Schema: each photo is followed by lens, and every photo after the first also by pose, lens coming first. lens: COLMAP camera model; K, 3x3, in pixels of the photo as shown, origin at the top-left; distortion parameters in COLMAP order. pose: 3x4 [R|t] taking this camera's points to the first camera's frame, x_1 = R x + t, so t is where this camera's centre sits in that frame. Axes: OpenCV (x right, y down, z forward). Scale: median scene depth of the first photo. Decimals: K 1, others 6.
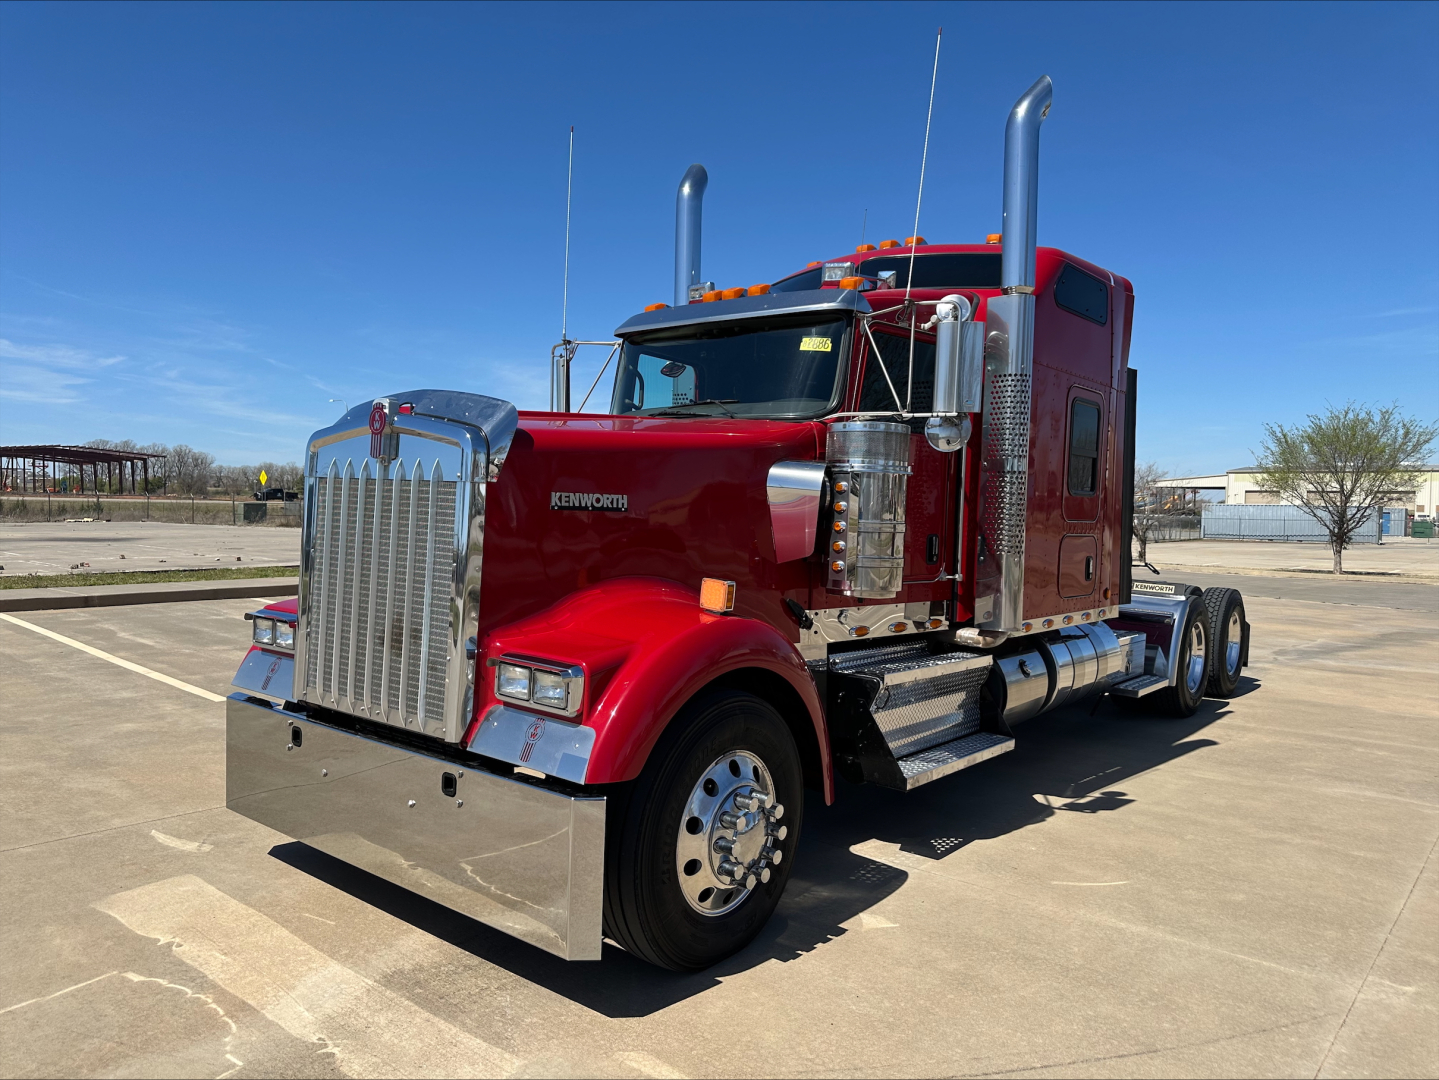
lens RADIAL K [[1032.1, 0, 719.0], [0, 1032.1, 476.5], [0, 0, 1]] dist [0.001562, -0.002427]
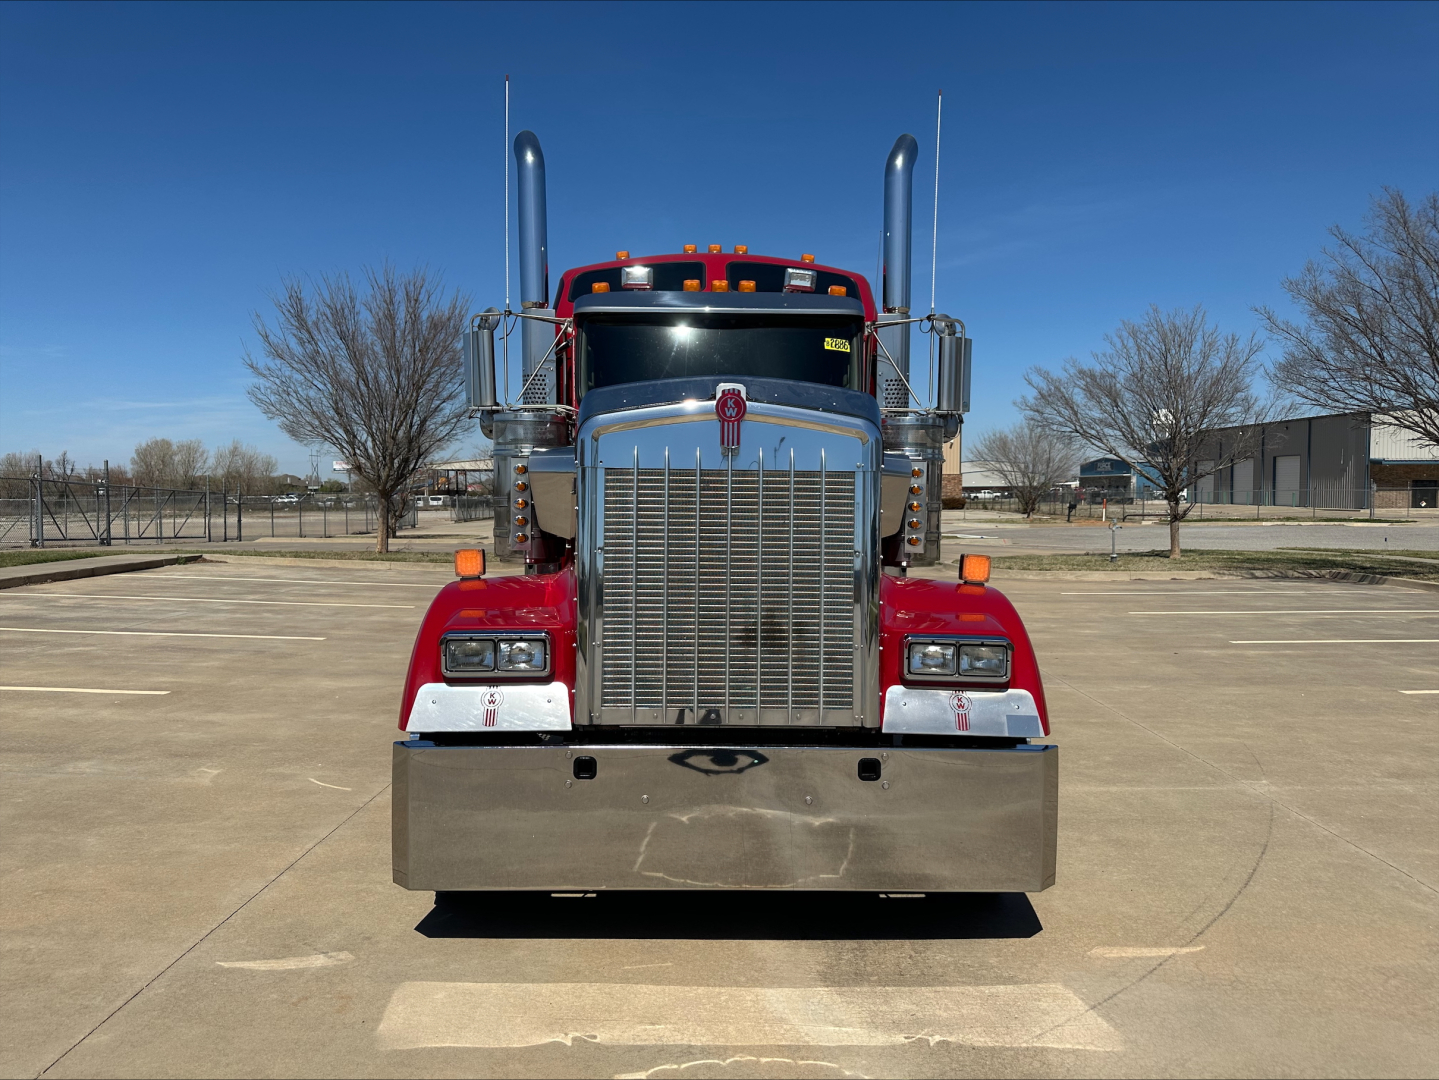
lens RADIAL K [[1032.1, 0, 719.0], [0, 1032.1, 476.5], [0, 0, 1]] dist [0.001562, -0.002427]
pose [[0.762760, -0.010694, 0.646594, -0.967628], [-0.001866, 0.999823, 0.018737, -0.009596], [-0.646679, -0.015499, 0.762604, 0.308911]]
